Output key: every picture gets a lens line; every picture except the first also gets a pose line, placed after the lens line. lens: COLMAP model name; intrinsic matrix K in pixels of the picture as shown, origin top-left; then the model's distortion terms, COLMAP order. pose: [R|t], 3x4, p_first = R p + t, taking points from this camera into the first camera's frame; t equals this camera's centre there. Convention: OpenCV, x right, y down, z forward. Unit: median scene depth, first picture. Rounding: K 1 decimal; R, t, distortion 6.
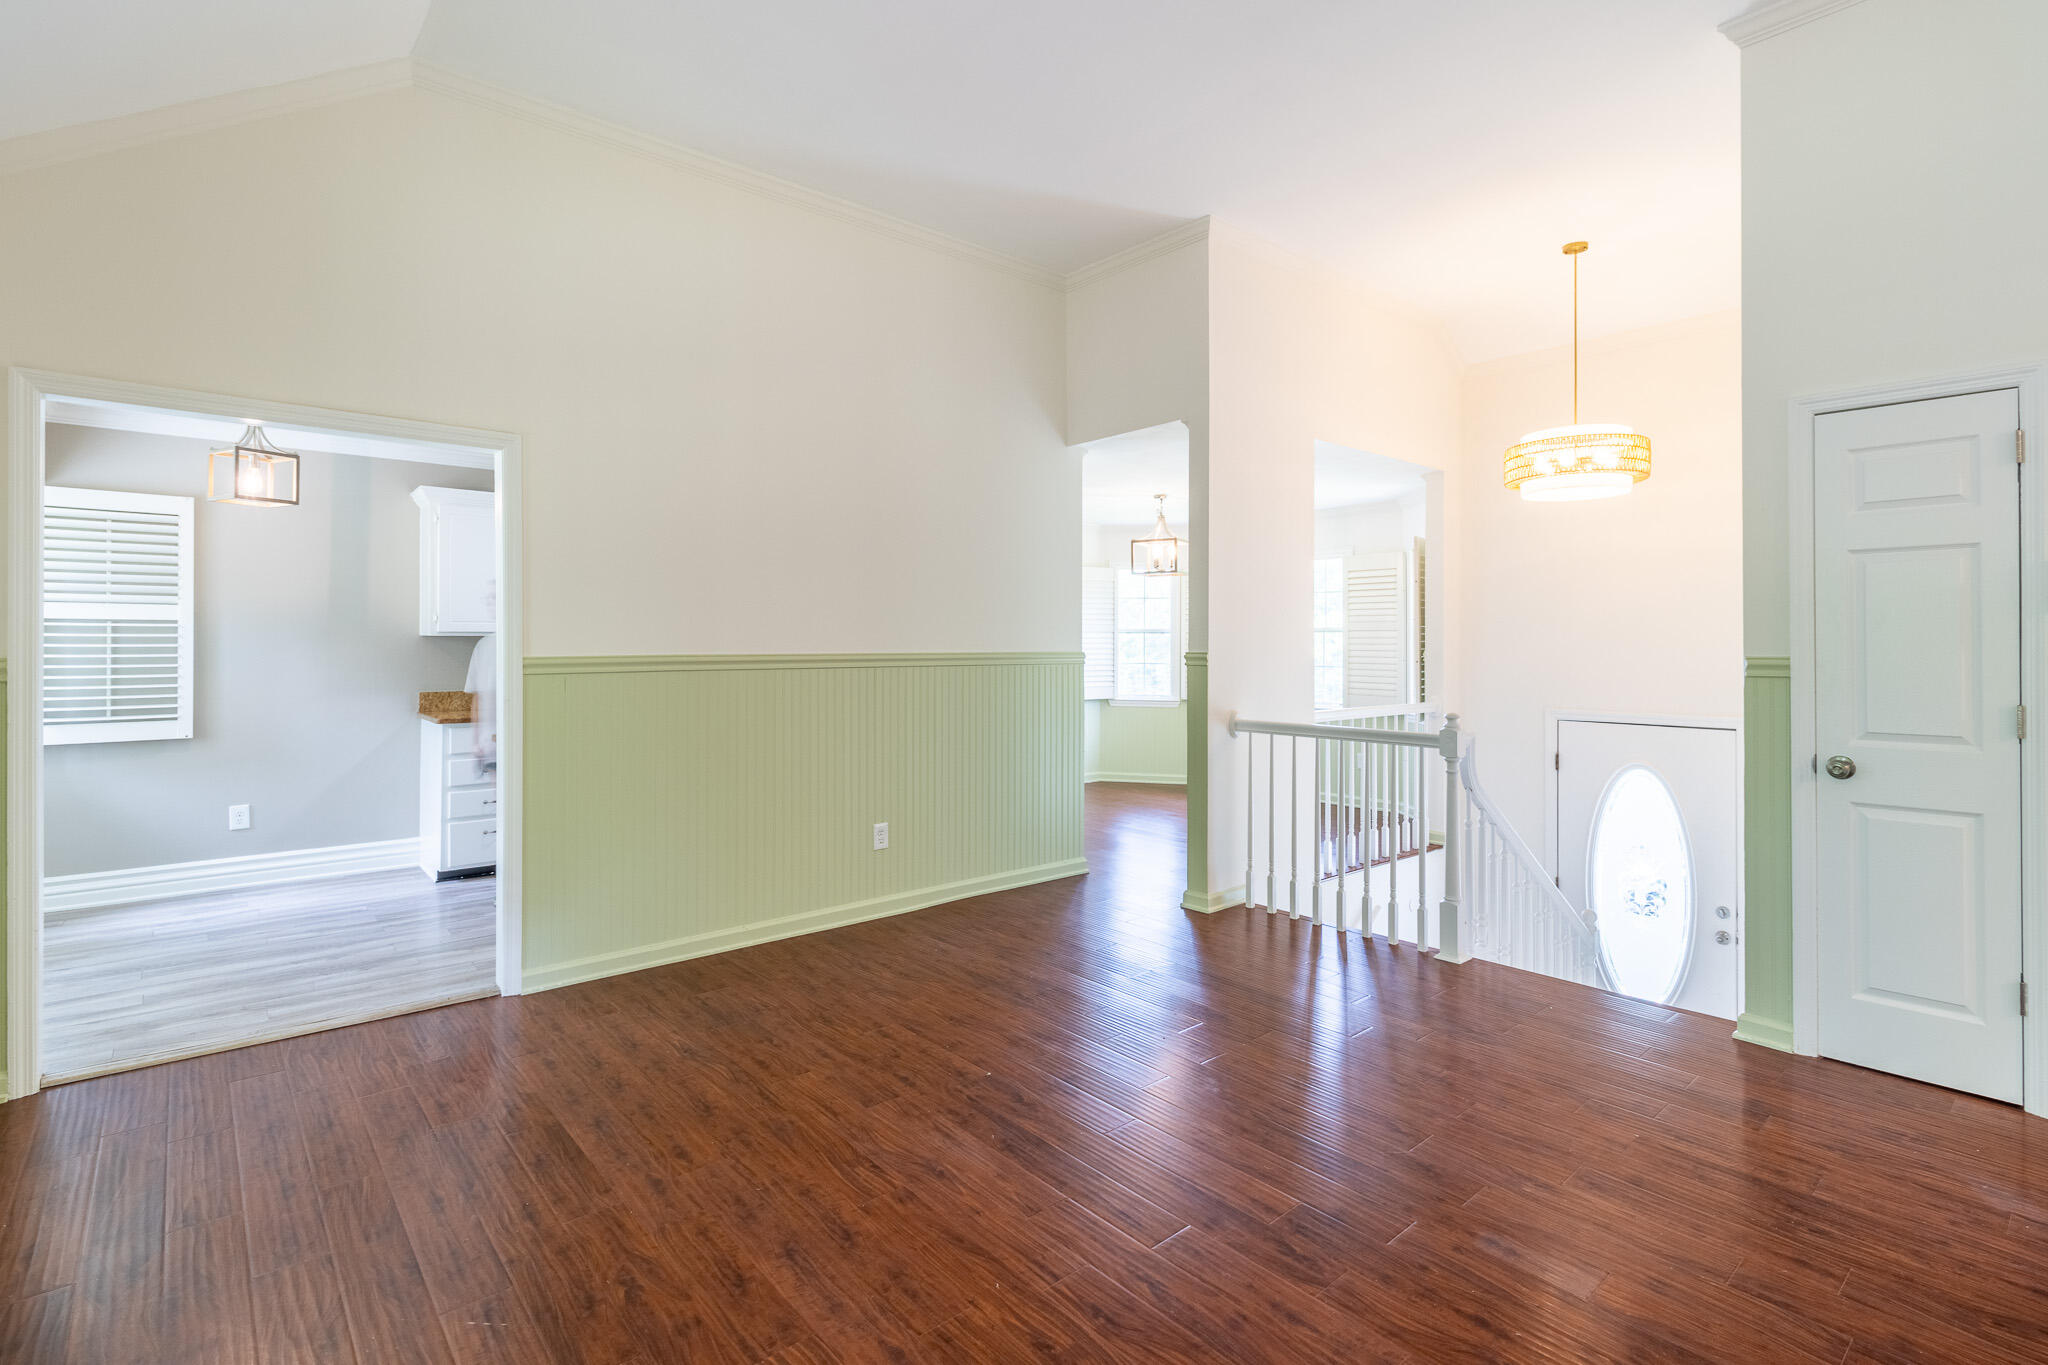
lens RADIAL K [[965.8, 0, 1027.6], [0, 965.8, 648.7], [0, 0, 1]] dist [-0.004324, -0.000176]
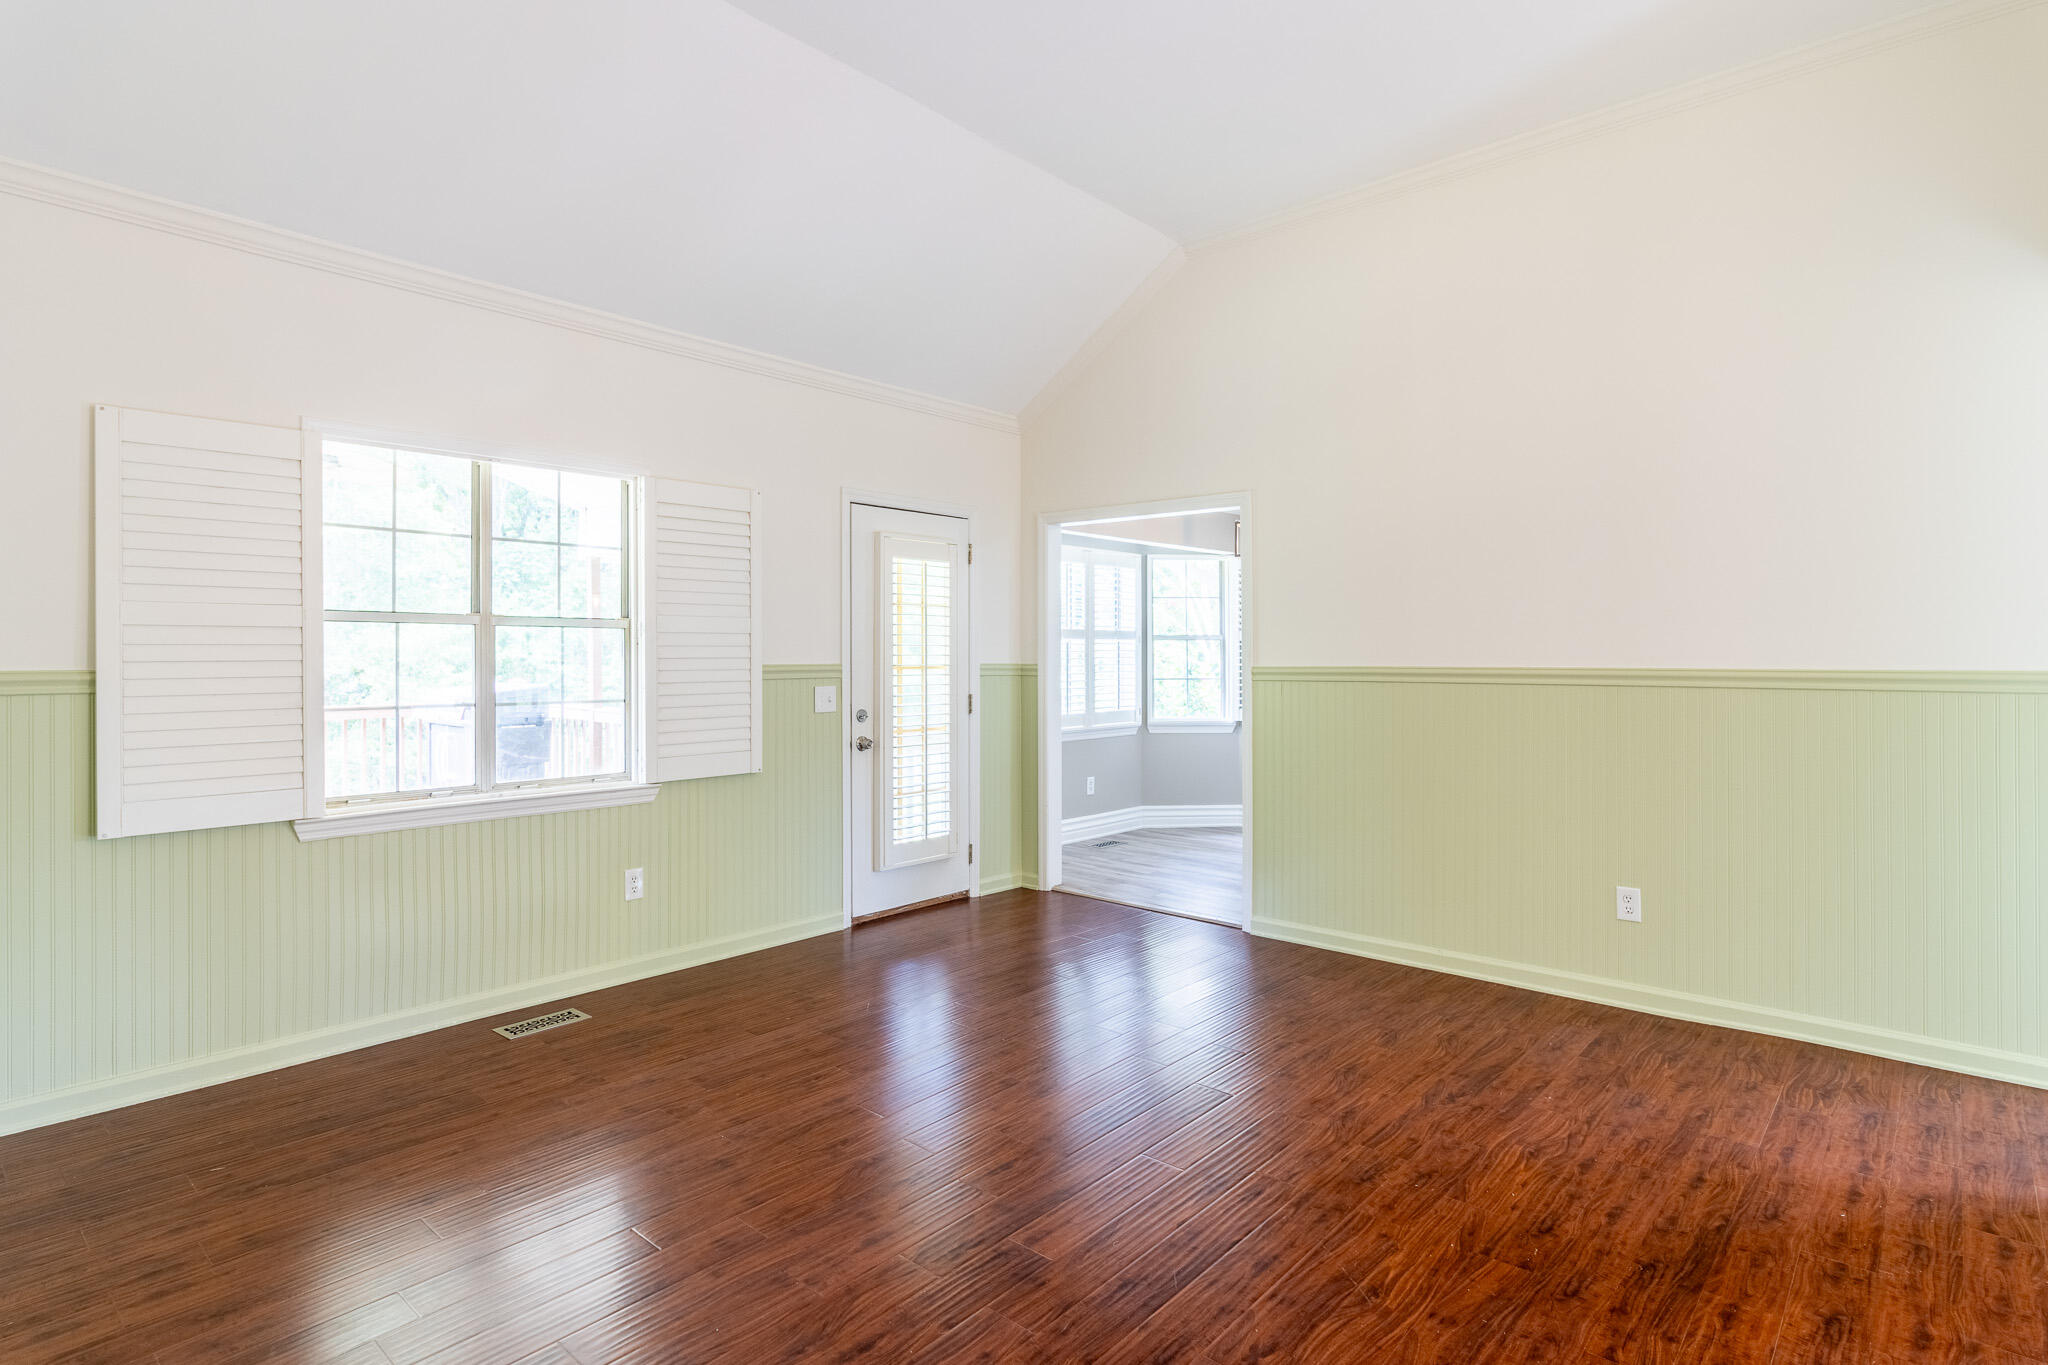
lens RADIAL K [[1051.3, 0, 1028.2], [0, 1051.3, 655.3], [0, 0, 1]] dist [-0.002633, -0.000309]
pose [[0.133964, -0.000747, -0.990986, 0.945650], [-0.005119, 0.999986, -0.001446, -0.003045], [0.990973, 0.005266, 0.133958, 0.620434]]
